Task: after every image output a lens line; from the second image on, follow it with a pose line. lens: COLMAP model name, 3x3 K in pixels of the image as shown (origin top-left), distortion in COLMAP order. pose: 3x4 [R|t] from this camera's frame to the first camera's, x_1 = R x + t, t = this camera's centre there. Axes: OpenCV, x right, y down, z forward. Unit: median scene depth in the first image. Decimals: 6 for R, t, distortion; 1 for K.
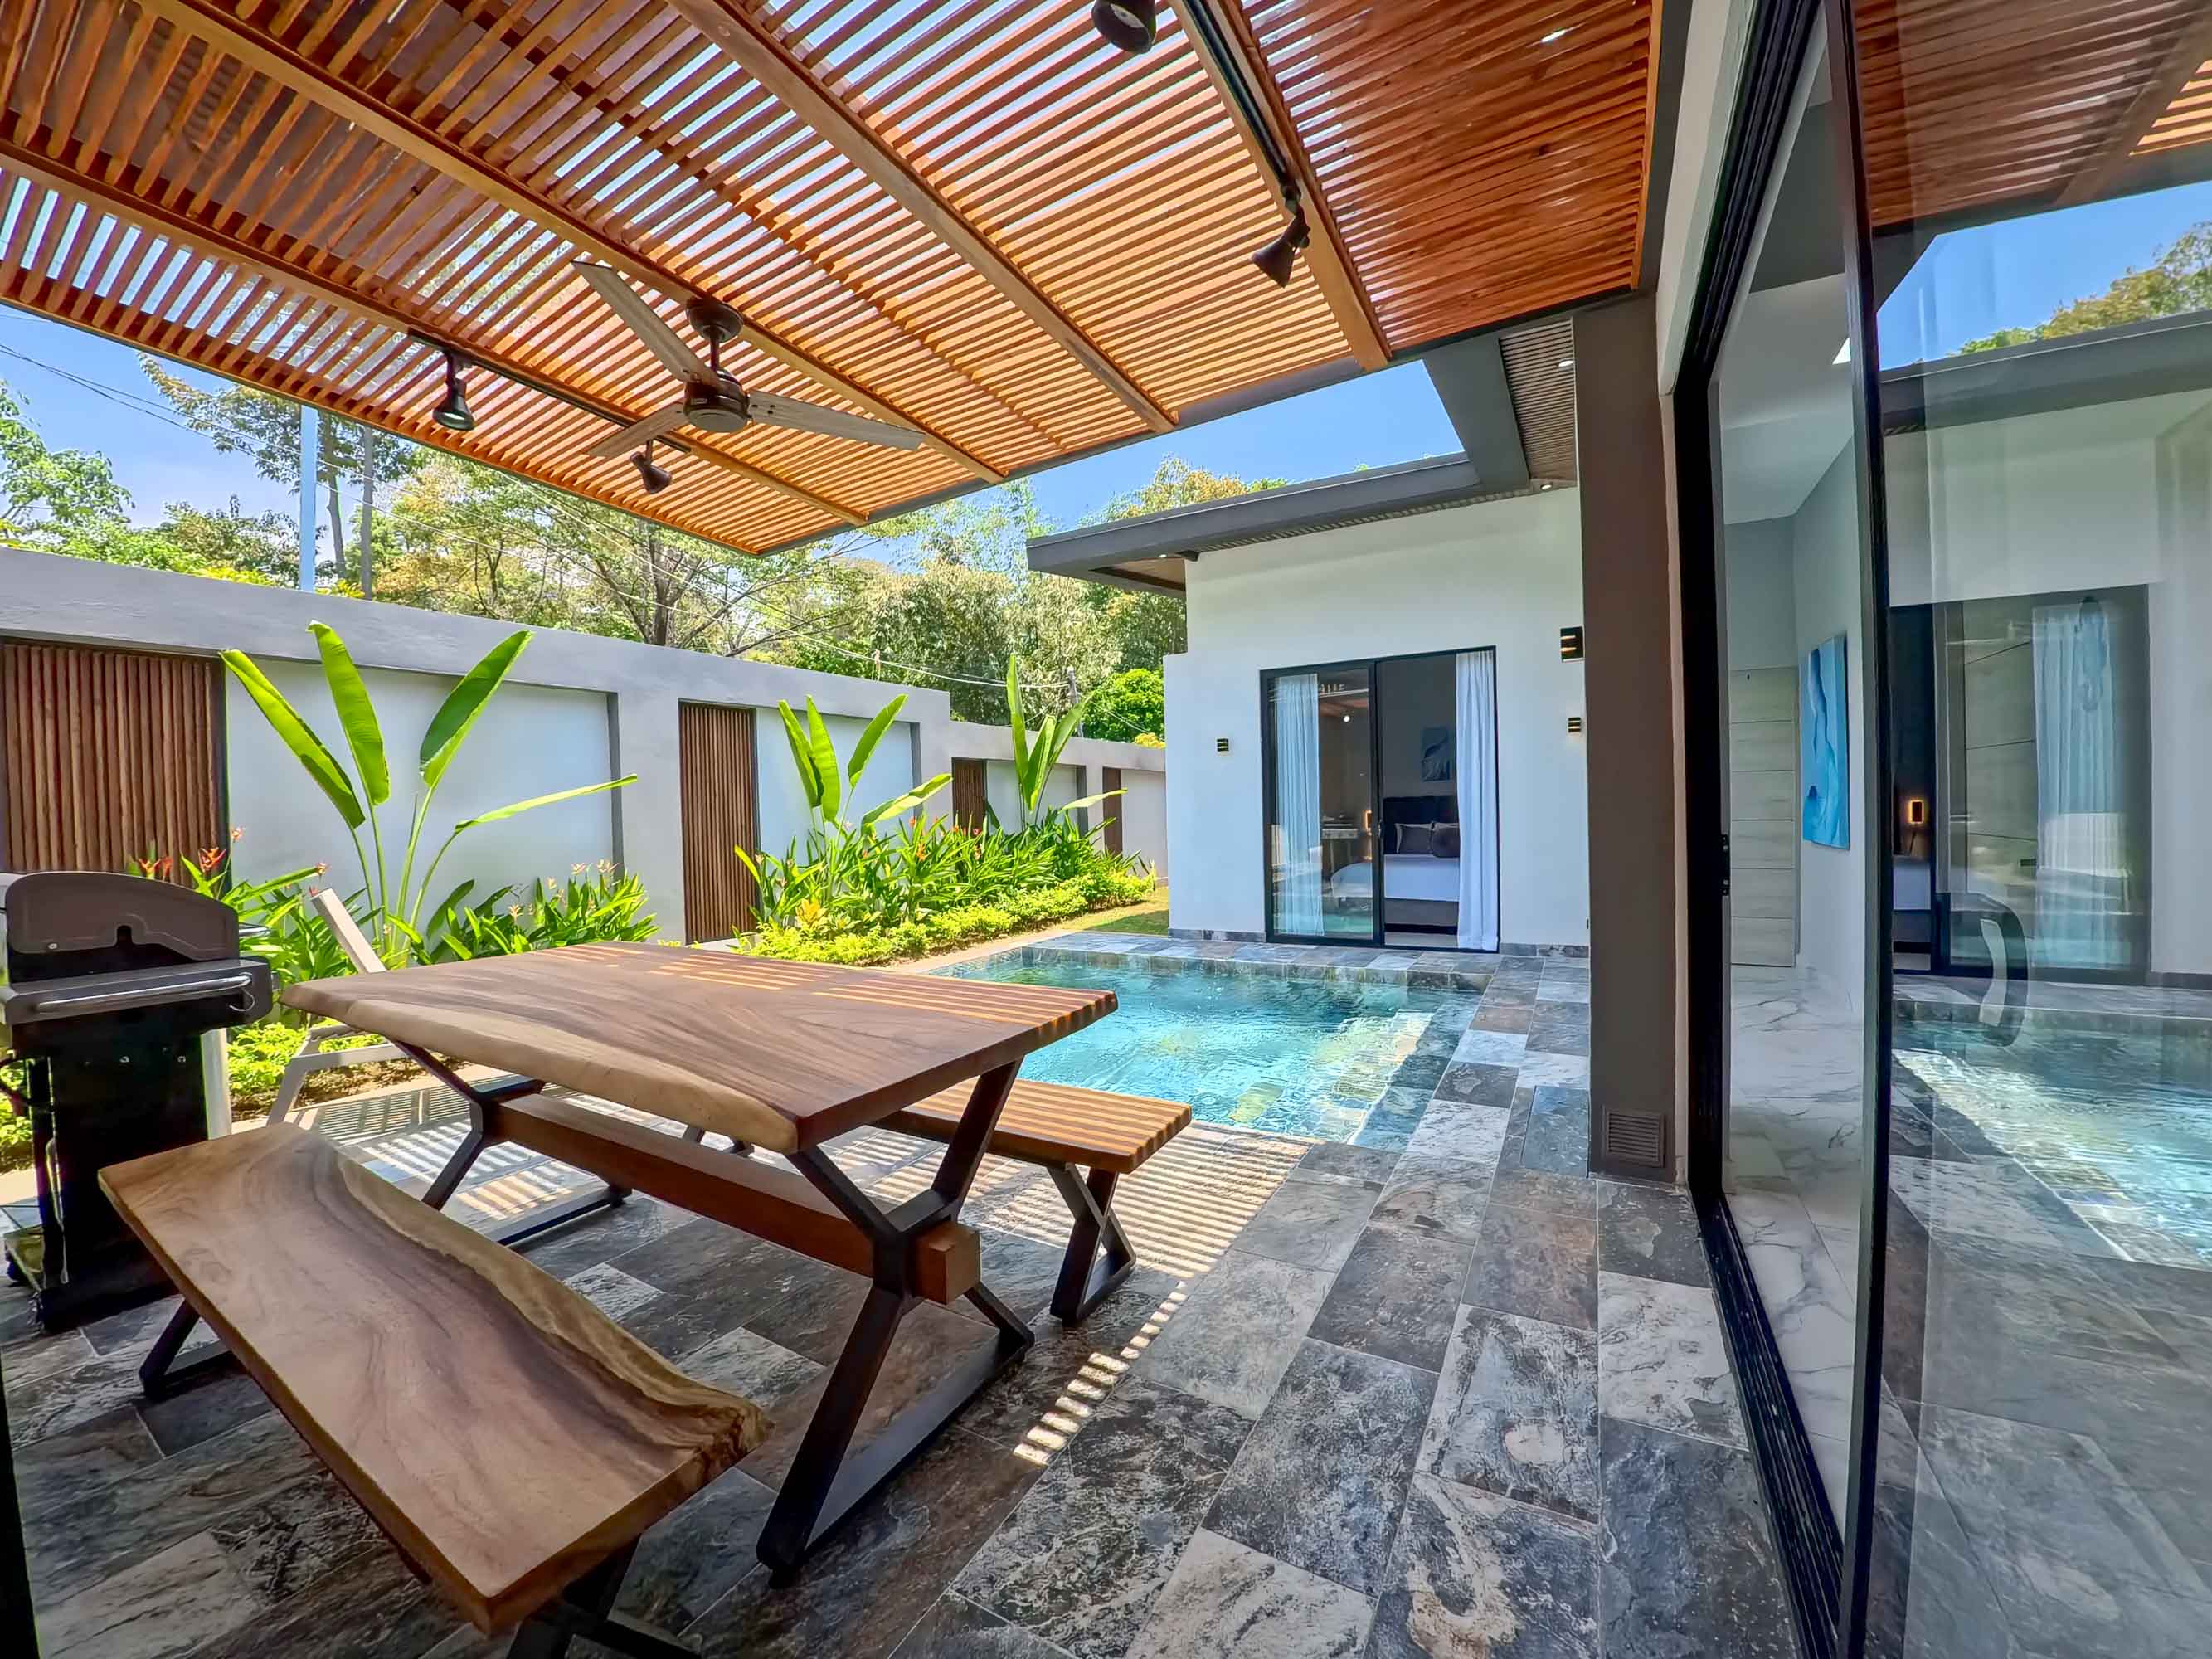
lens RADIAL K [[829.2, 0, 1102.1], [0, 829.2, 825.2], [0, 0, 1]] dist [-0.050975, 0.004502]
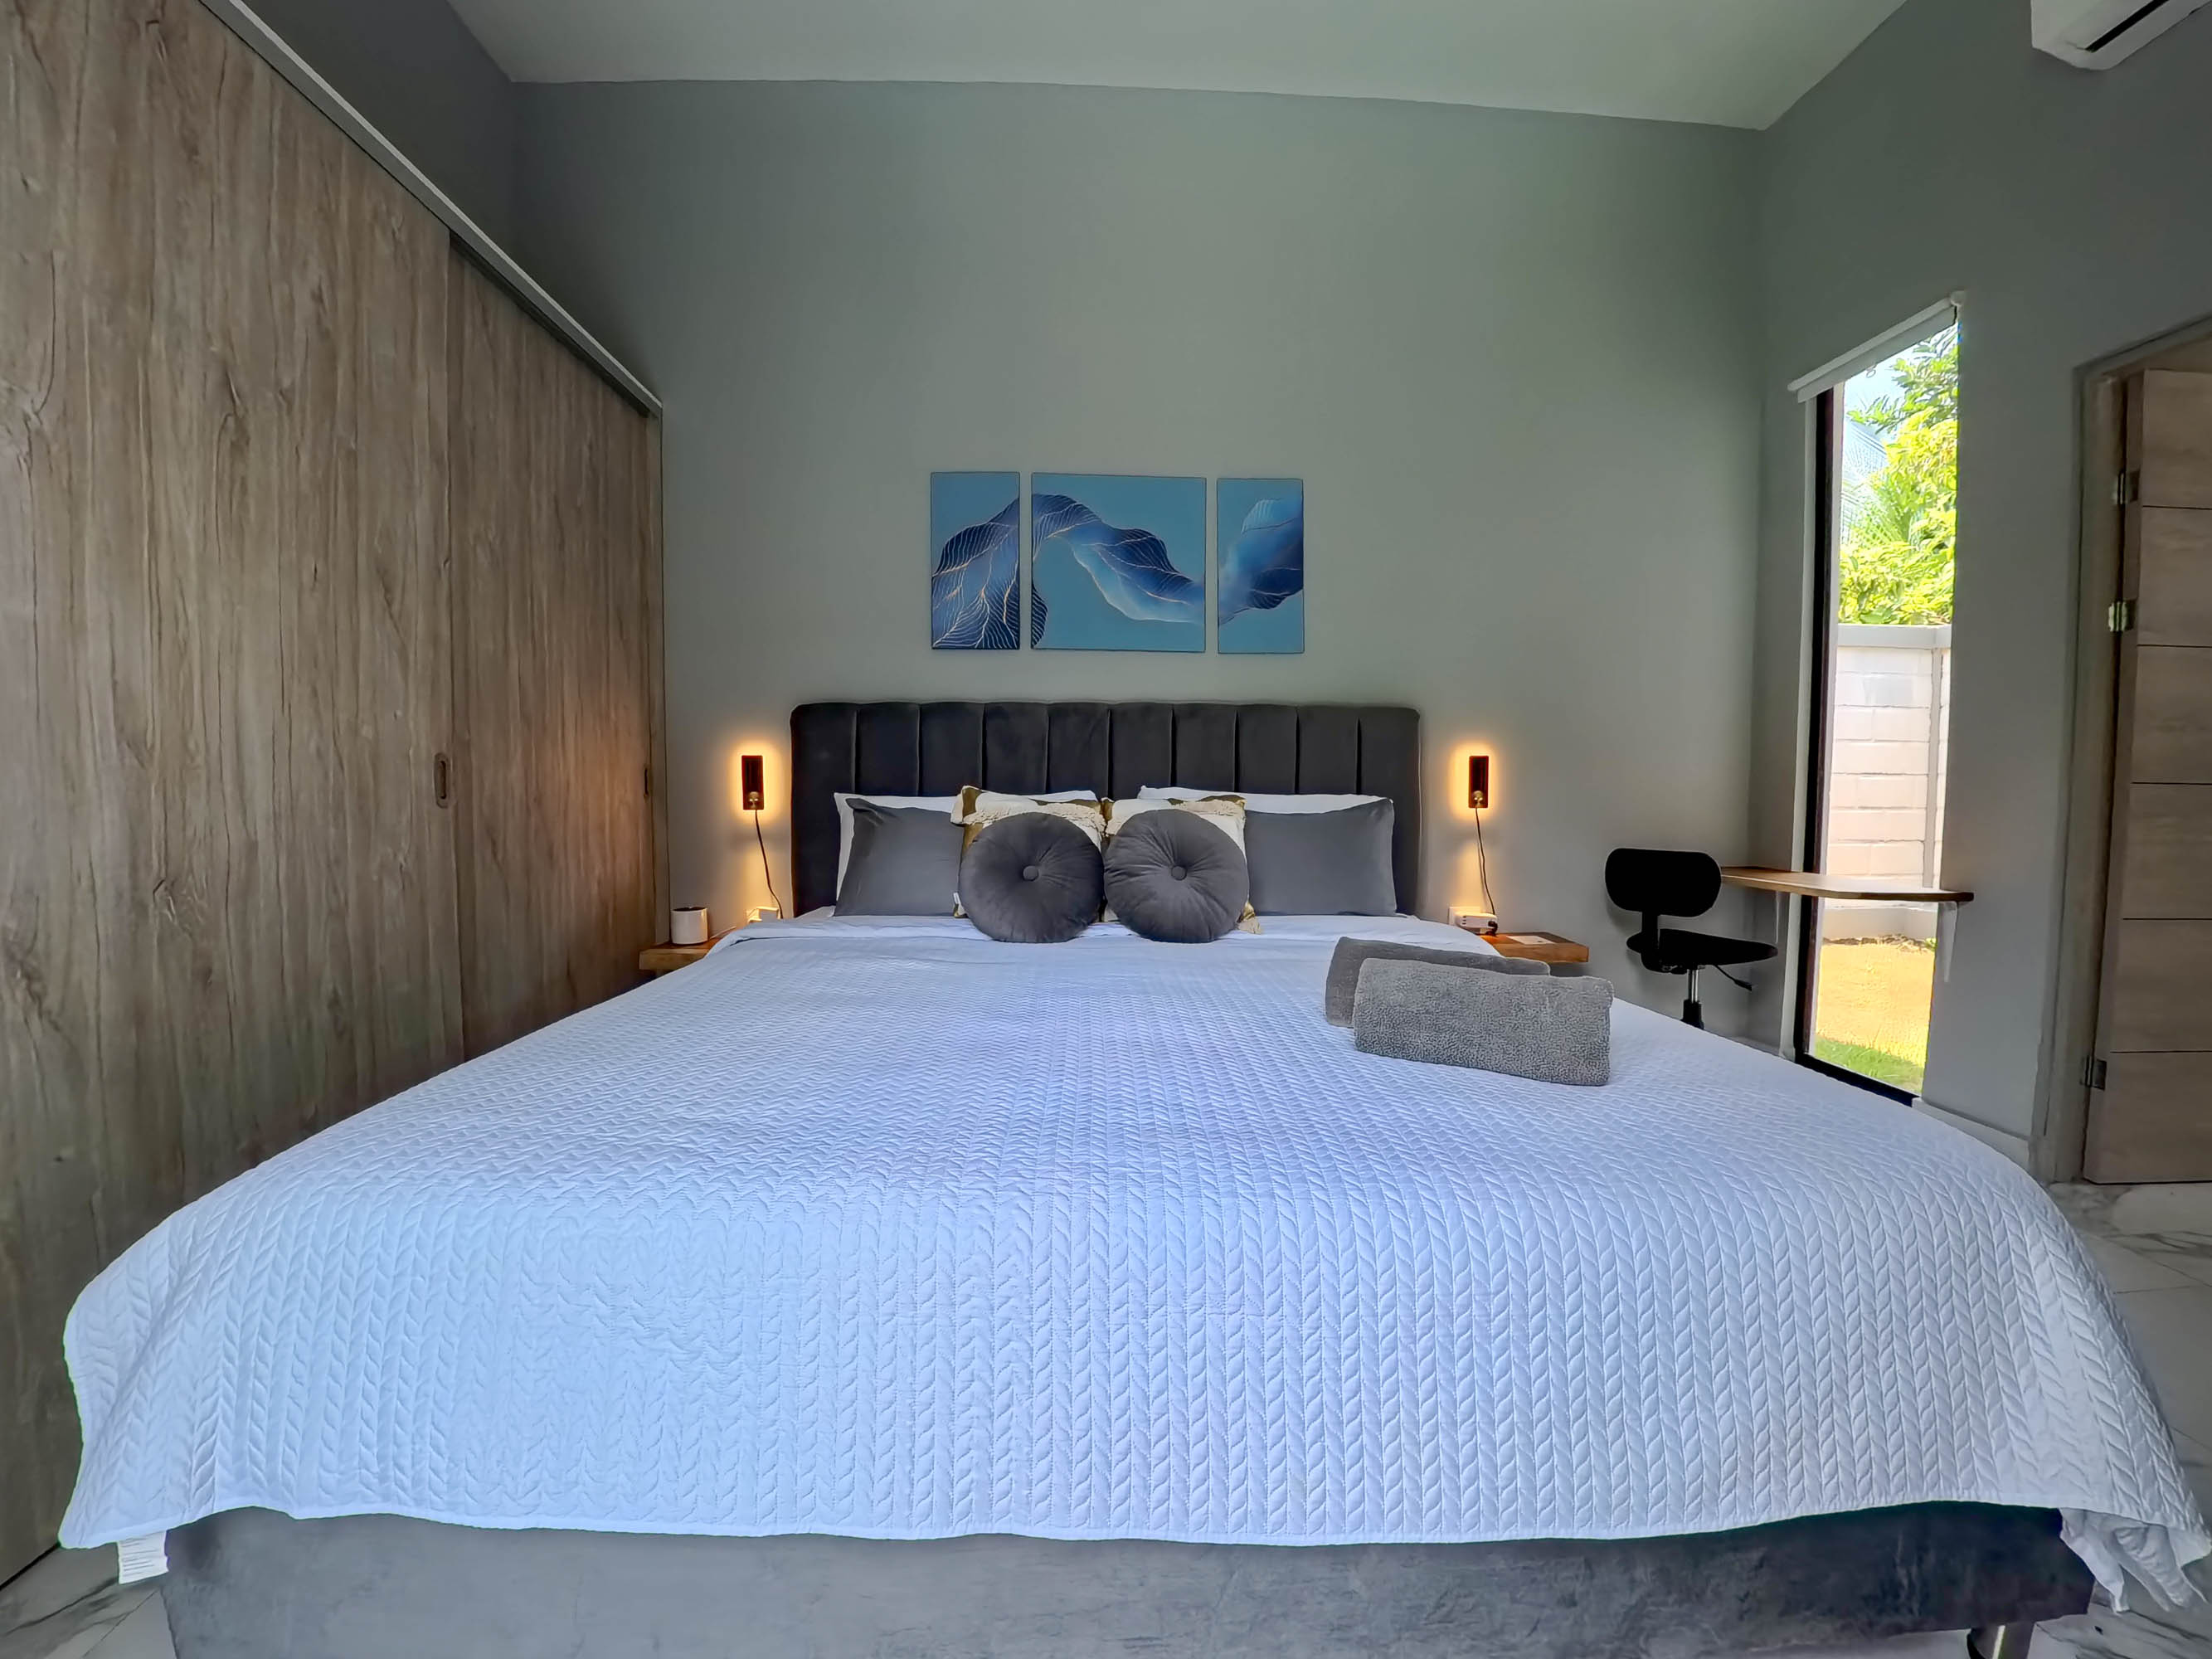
lens RADIAL K [[845.2, 0, 1106.4], [0, 845.2, 826.6], [0, 0, 1]] dist [-0.049581, 0.004051]
pose [[0.843256, 0.000061, 0.537512, 0.620865], [-0.019652, 0.999335, 0.030716, -0.002248], [-0.537152, -0.036464, 0.842697, 1.577571]]
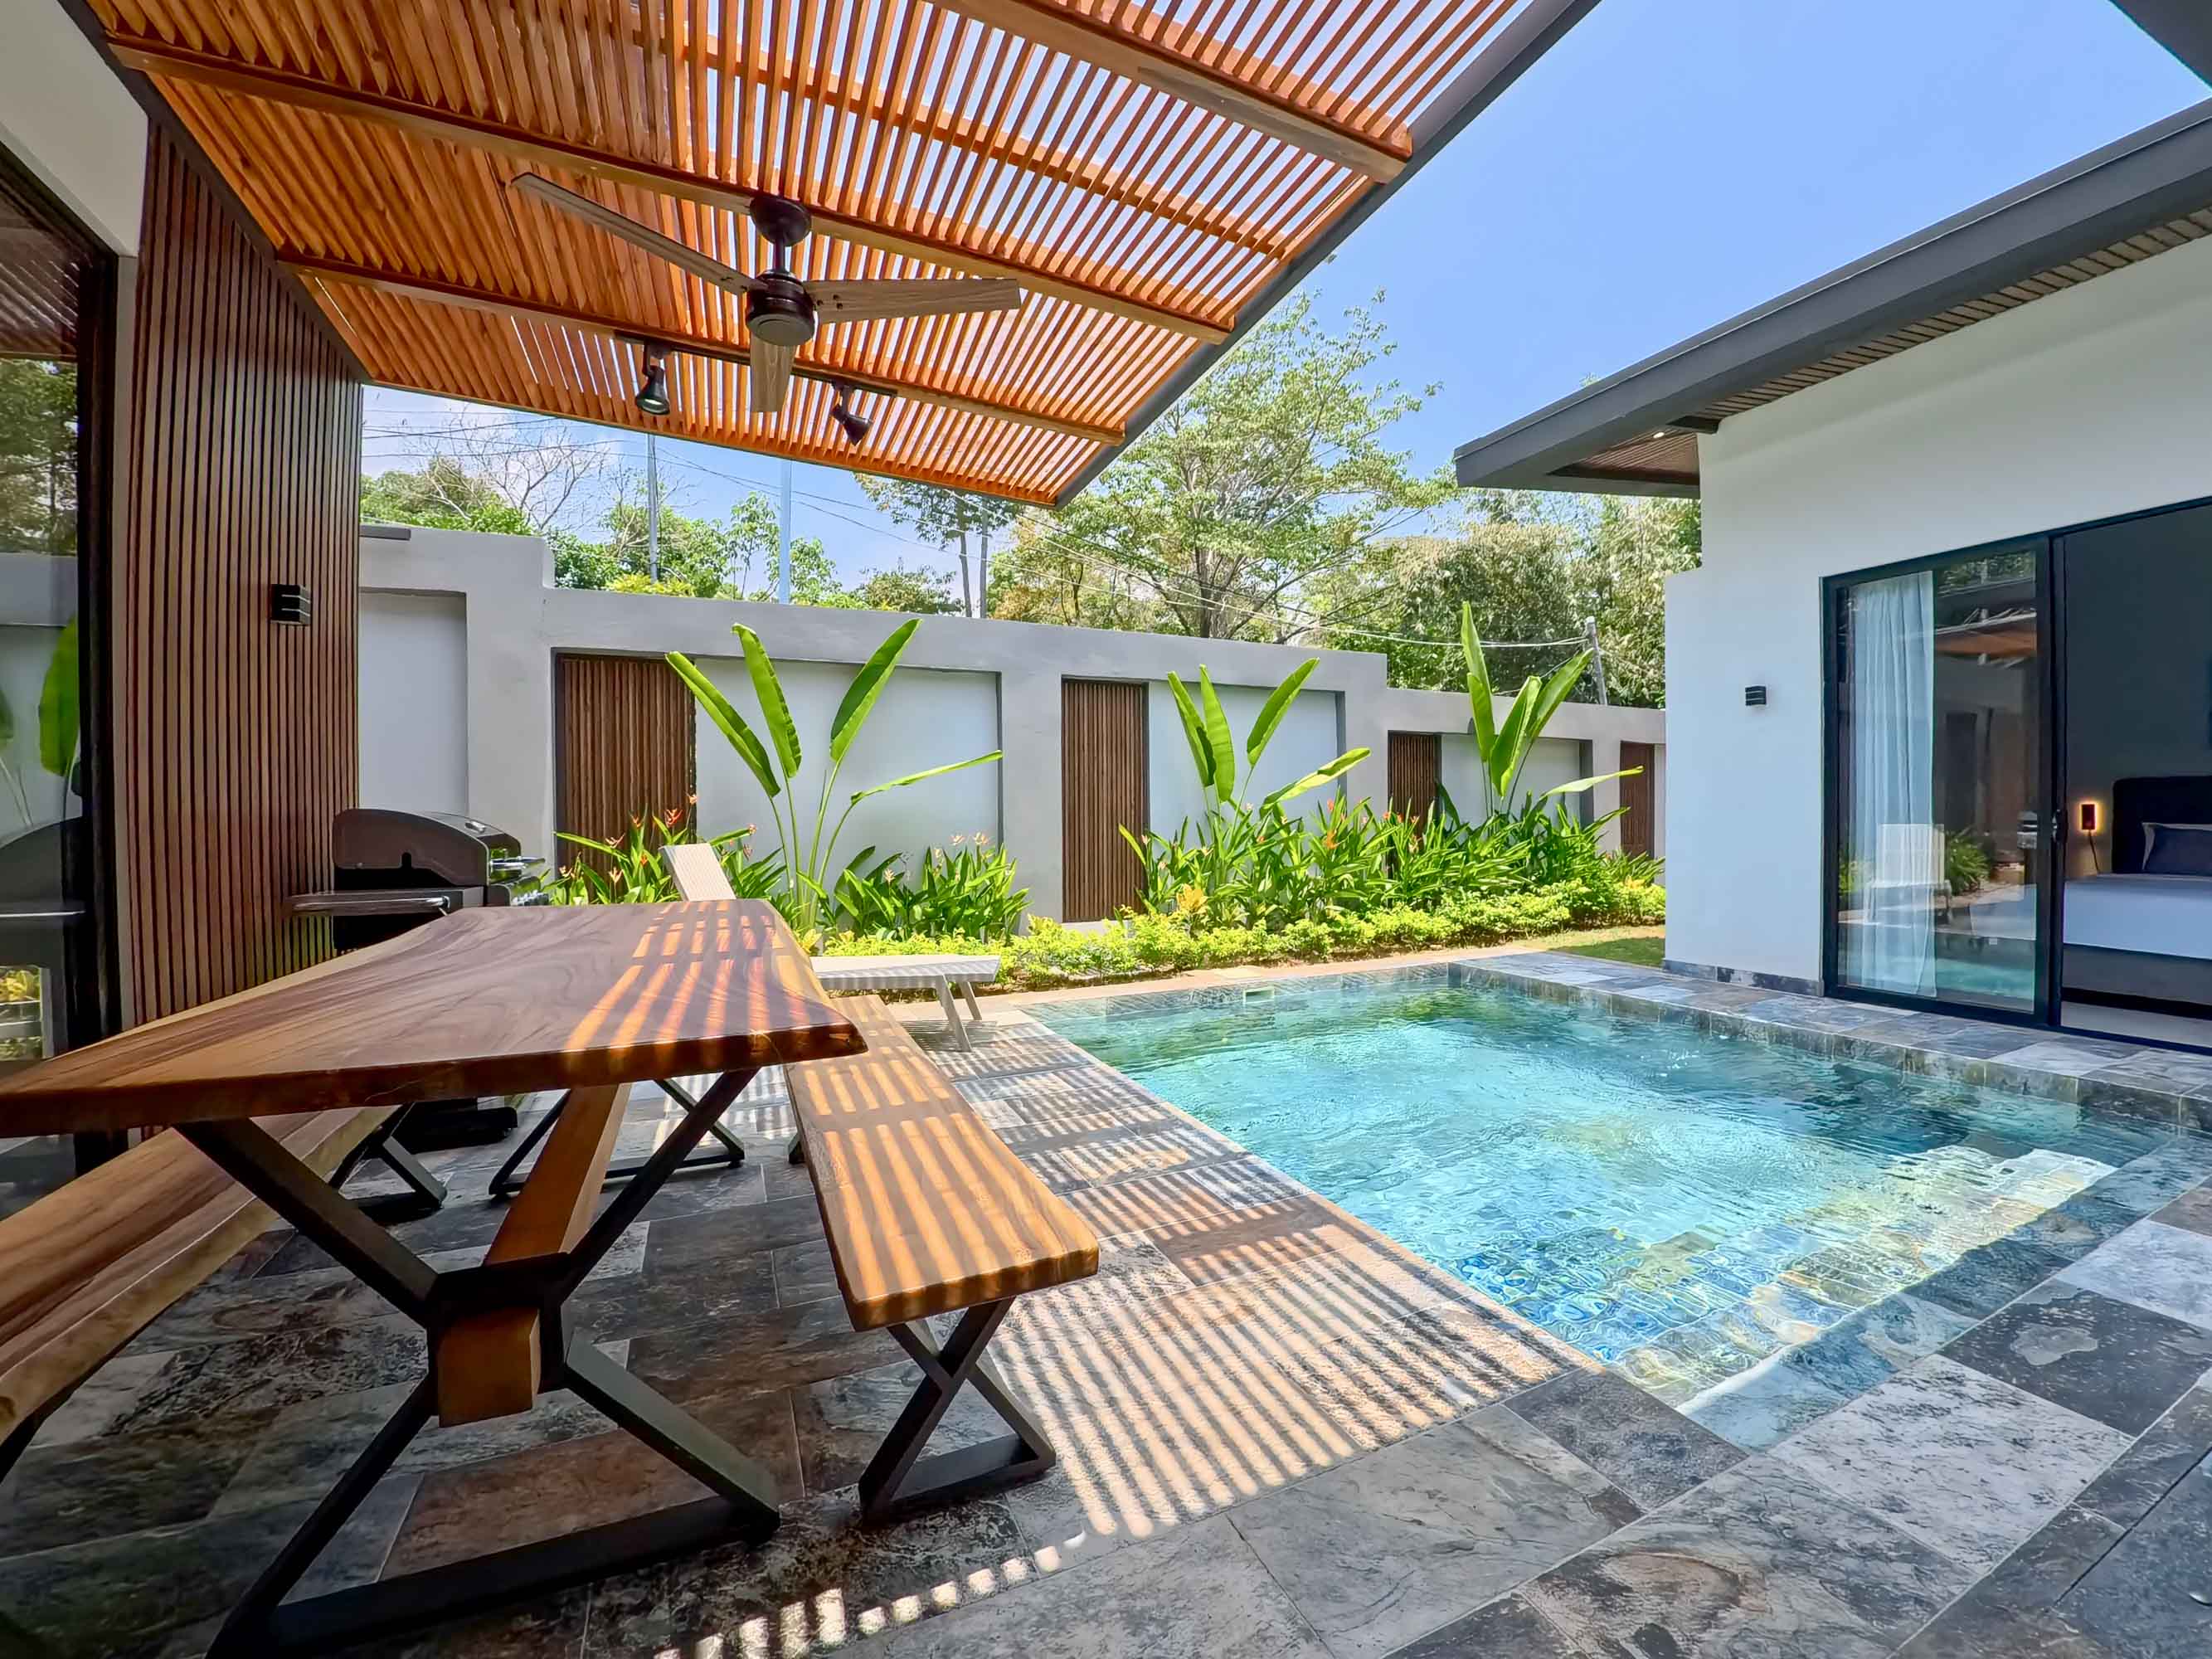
lens RADIAL K [[863.1, 0, 1131.3], [0, 863.1, 825.0], [0, 0, 1]] dist [-0.049026, 0.004397]
pose [[0.814637, 0.023449, -0.579497, 0.225787], [-0.021088, 0.999719, 0.010809, 0.020406], [0.579588, 0.003415, 0.814903, 0.259054]]
